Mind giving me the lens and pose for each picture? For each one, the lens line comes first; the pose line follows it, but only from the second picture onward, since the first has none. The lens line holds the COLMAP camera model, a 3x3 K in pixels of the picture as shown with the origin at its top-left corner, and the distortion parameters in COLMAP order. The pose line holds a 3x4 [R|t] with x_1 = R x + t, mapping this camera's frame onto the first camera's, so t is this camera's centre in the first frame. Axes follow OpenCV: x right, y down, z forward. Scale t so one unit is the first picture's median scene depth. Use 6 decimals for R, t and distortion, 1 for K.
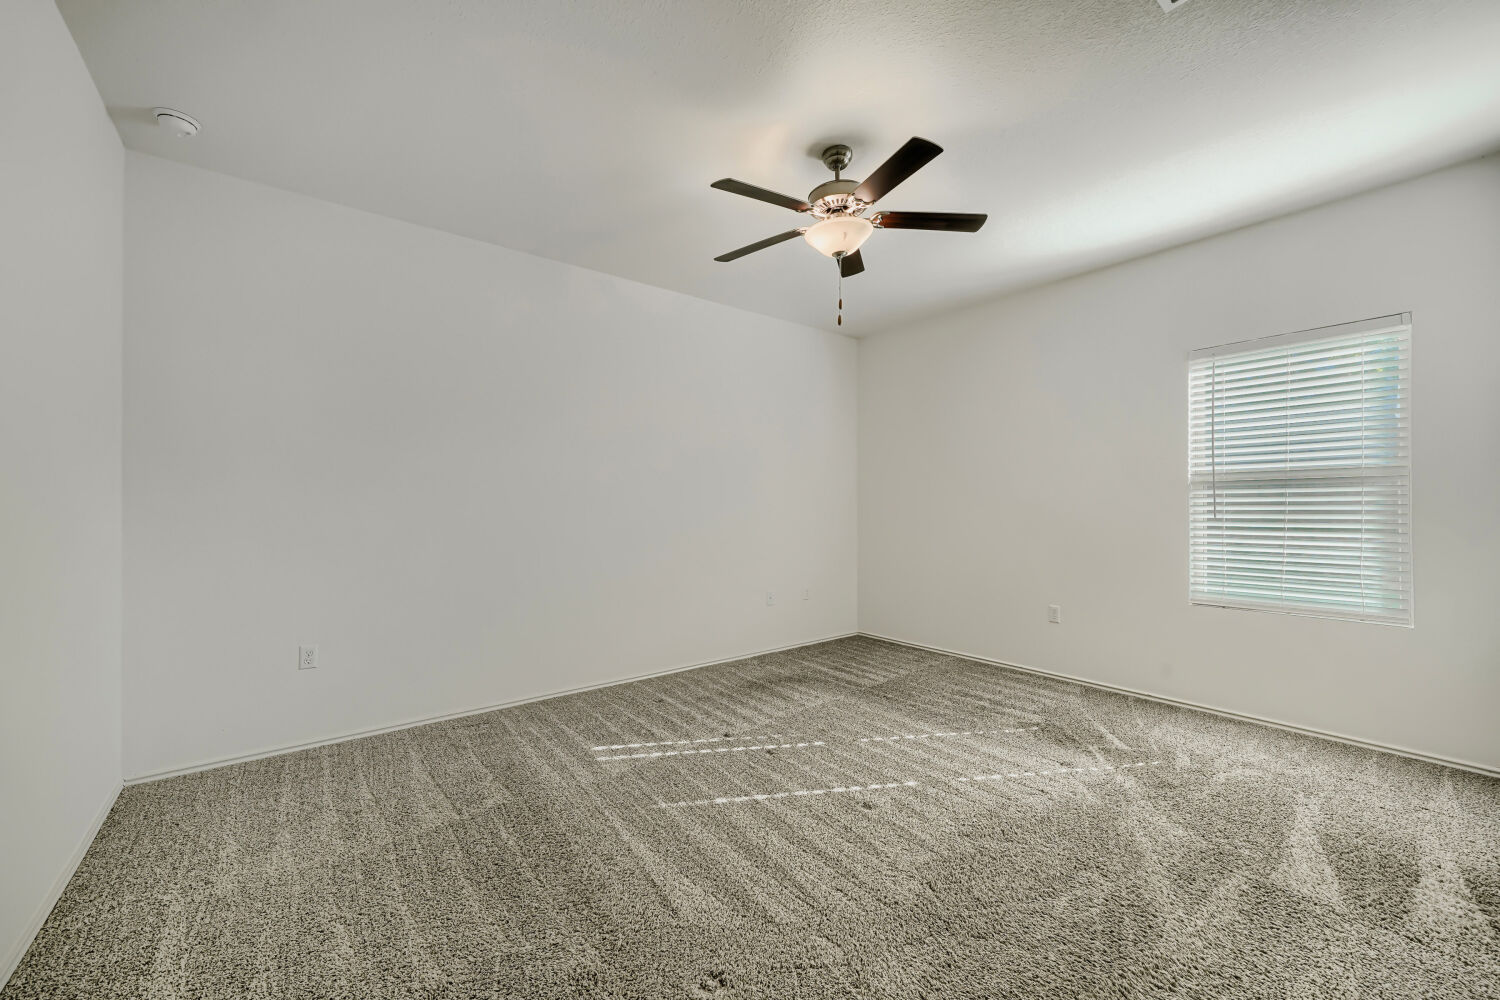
lens RADIAL K [[594.2, 0, 751.2], [0, 594.2, 495.4], [0, 0, 1]] dist [-0.000607, 0.000160]
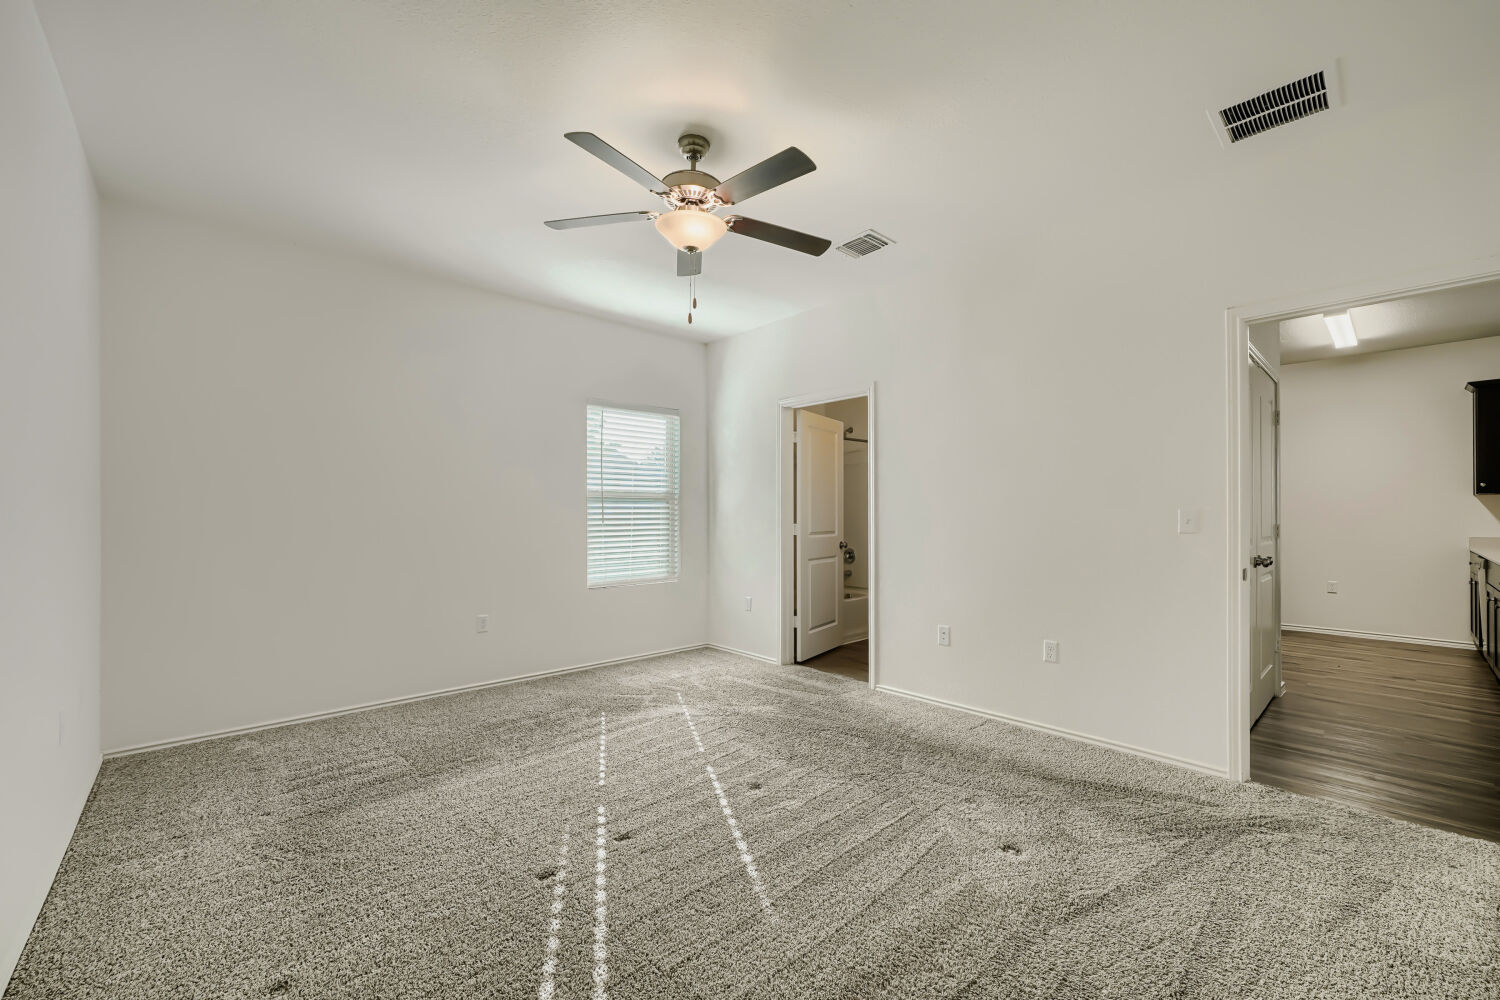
lens RADIAL K [[604.3, 0, 748.1], [0, 604.3, 509.1], [0, 0, 1]] dist [-0.002940, 0.000319]
pose [[-0.072668, 0.011054, 0.997295, -0.750620], [-0.018131, 0.999759, -0.012402, 0.017512], [-0.997191, -0.018983, -0.072450, 0.896256]]
